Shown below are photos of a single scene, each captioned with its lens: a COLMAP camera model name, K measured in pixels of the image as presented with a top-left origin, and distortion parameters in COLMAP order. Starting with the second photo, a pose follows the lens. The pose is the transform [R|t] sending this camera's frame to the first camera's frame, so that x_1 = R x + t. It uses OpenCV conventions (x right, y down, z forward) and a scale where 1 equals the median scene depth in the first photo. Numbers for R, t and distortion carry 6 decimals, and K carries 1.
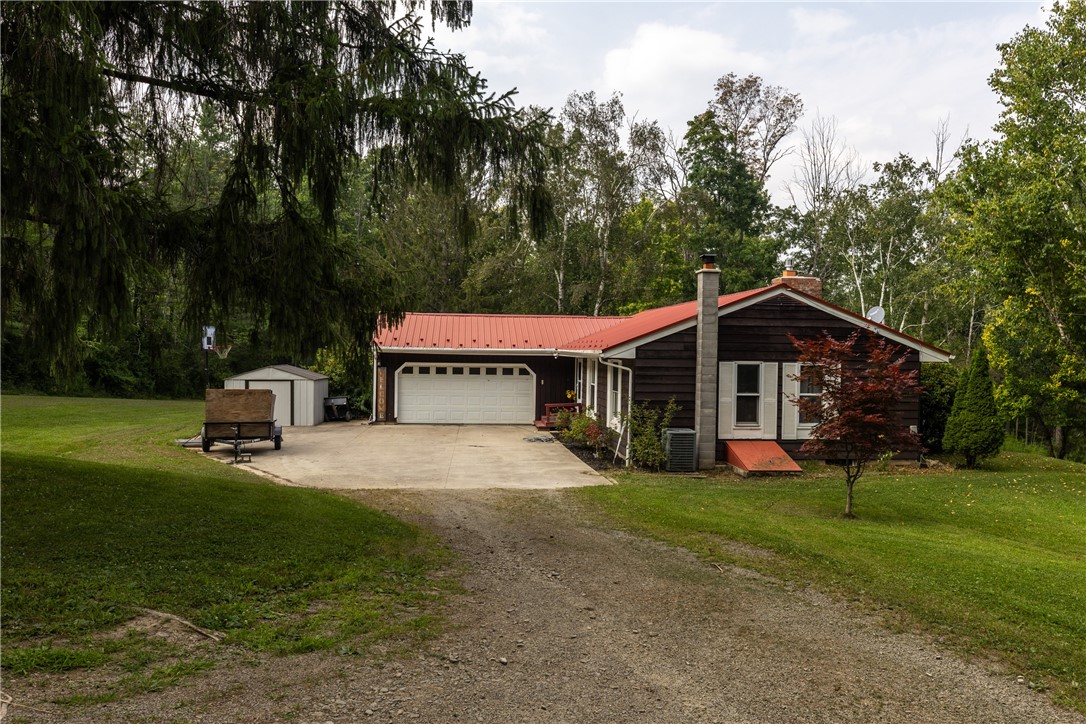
lens RADIAL K [[853.7, 0, 543.0], [0, 853.7, 362.0], [0, 0, 1]] dist [-0.000811, 0.002385]
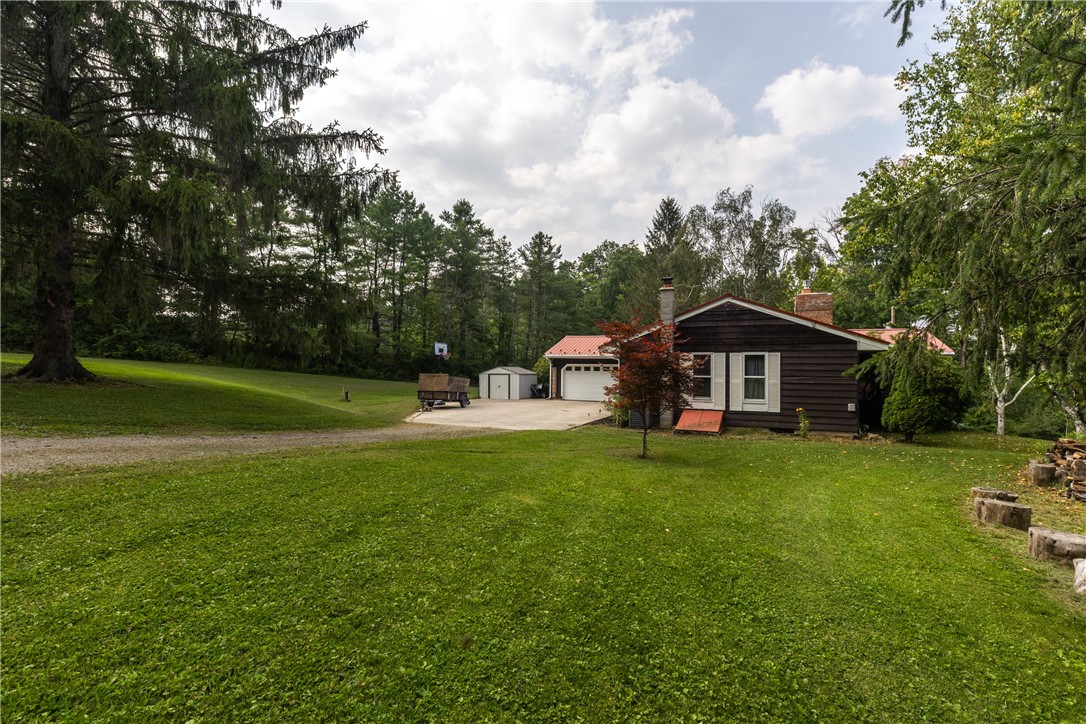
lens RADIAL K [[490.9, 0, 543.0], [0, 490.9, 362.0], [0, 0, 1]] dist [0.003305, -0.000001]
pose [[0.857393, -0.012271, -0.514517, 0.385397], [-0.006581, 0.999373, -0.034800, 0.039407], [0.514621, 0.033223, 0.856774, 0.174322]]
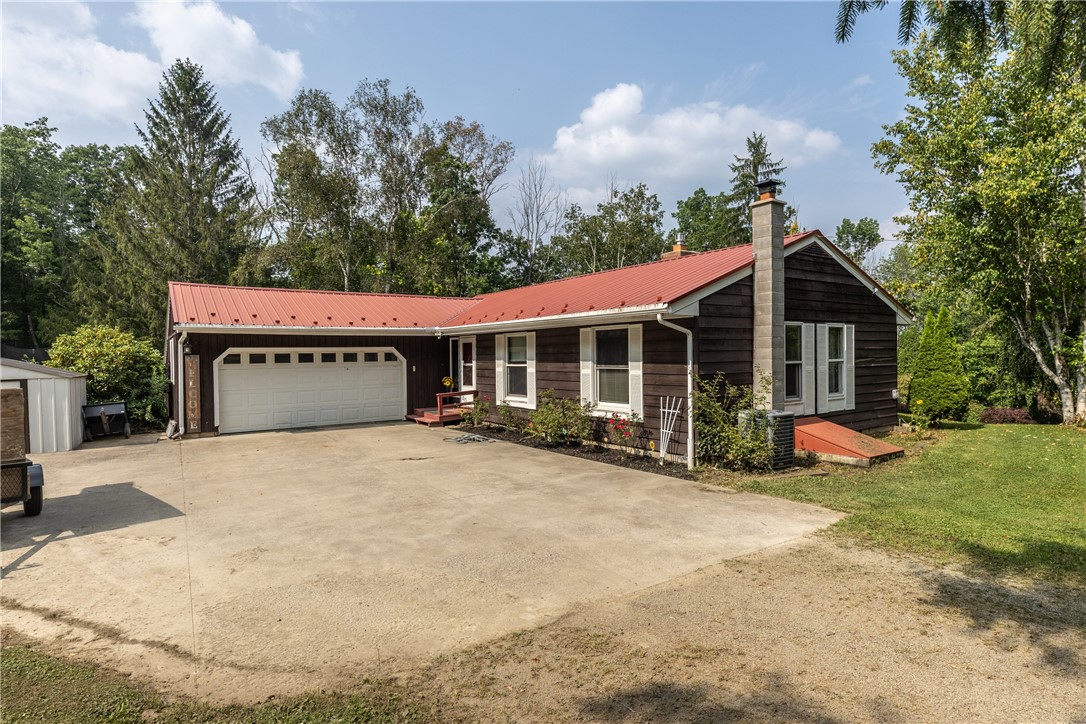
lens RADIAL K [[577.7, 0, 543.0], [0, 577.7, 362.0], [0, 0, 1]] dist [0.004594, 0.000324]
pose [[0.869585, -0.032695, 0.492700, -0.219588], [0.035083, 0.999375, 0.004398, 0.024616], [-0.492535, 0.013461, 0.870188, 0.573250]]
